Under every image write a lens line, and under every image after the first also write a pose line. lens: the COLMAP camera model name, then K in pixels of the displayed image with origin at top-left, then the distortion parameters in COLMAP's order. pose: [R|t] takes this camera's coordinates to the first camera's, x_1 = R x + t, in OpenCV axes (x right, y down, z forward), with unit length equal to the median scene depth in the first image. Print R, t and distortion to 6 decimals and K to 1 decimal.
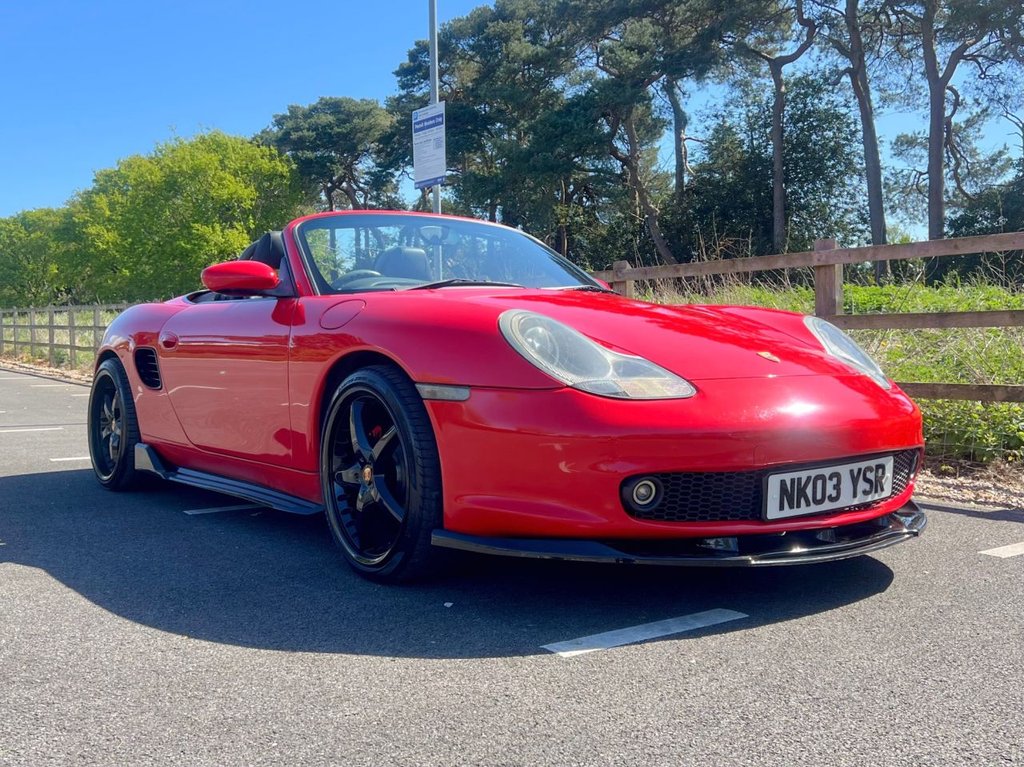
lens RADIAL K [[1029.9, 0, 510.4], [0, 1029.9, 411.2], [0, 0, 1]] dist [0.020601, 0.000000]
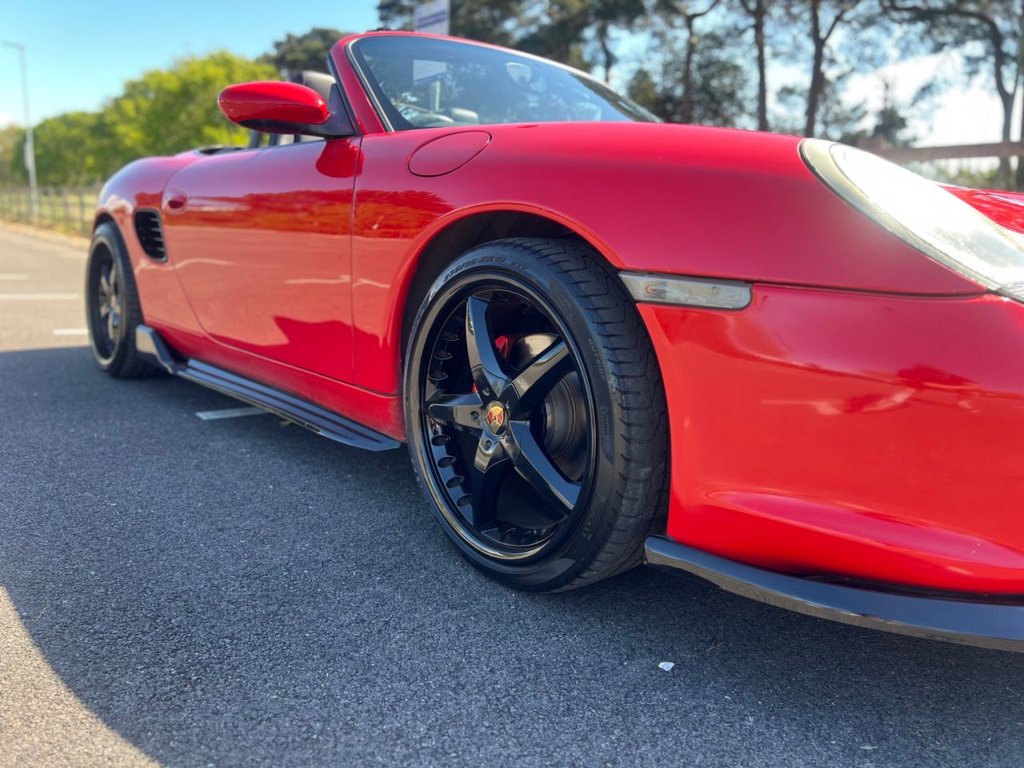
lens RADIAL K [[777.8, 0, 501.3], [0, 777.8, 403.9], [0, 0, 1]] dist [0.016959, -0.013102]
pose [[0.997162, 0.036258, 0.065976, -0.114852], [-0.045086, 0.989452, 0.137670, -0.007395], [-0.060288, -0.140254, 0.988278, 0.369940]]
